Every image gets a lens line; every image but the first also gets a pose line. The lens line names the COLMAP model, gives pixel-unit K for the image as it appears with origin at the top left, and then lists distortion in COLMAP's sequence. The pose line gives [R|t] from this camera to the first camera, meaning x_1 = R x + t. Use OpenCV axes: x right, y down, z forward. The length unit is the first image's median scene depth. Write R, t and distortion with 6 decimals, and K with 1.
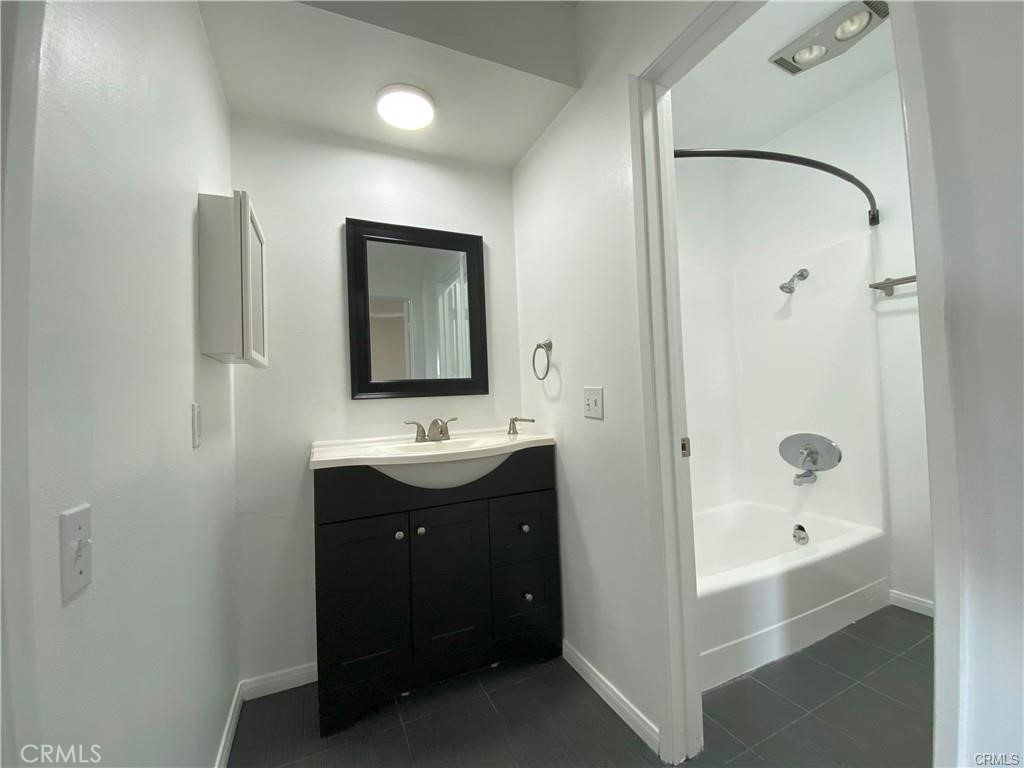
lens RADIAL K [[412.7, 0, 507.5], [0, 412.7, 382.8], [0, 0, 1]] dist [0.016910, -0.017791]
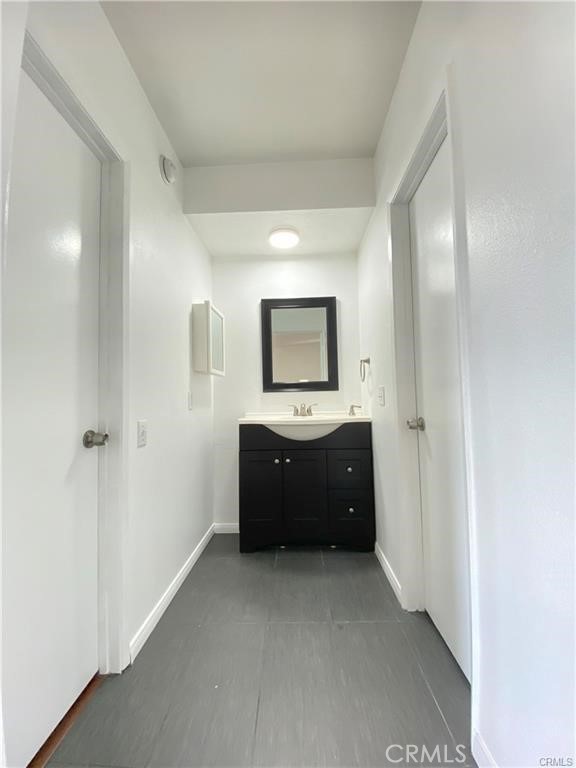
lens RADIAL K [[309.5, 0, 288.0], [0, 309.5, 384.0], [0, 0, 1]] dist [0.016910, -0.017791]
pose [[0.905360, 0.001744, -0.424642, 0.306669], [-0.003088, 0.999992, -0.002479, 0.004111], [0.424635, 0.003555, 0.905358, -0.228471]]
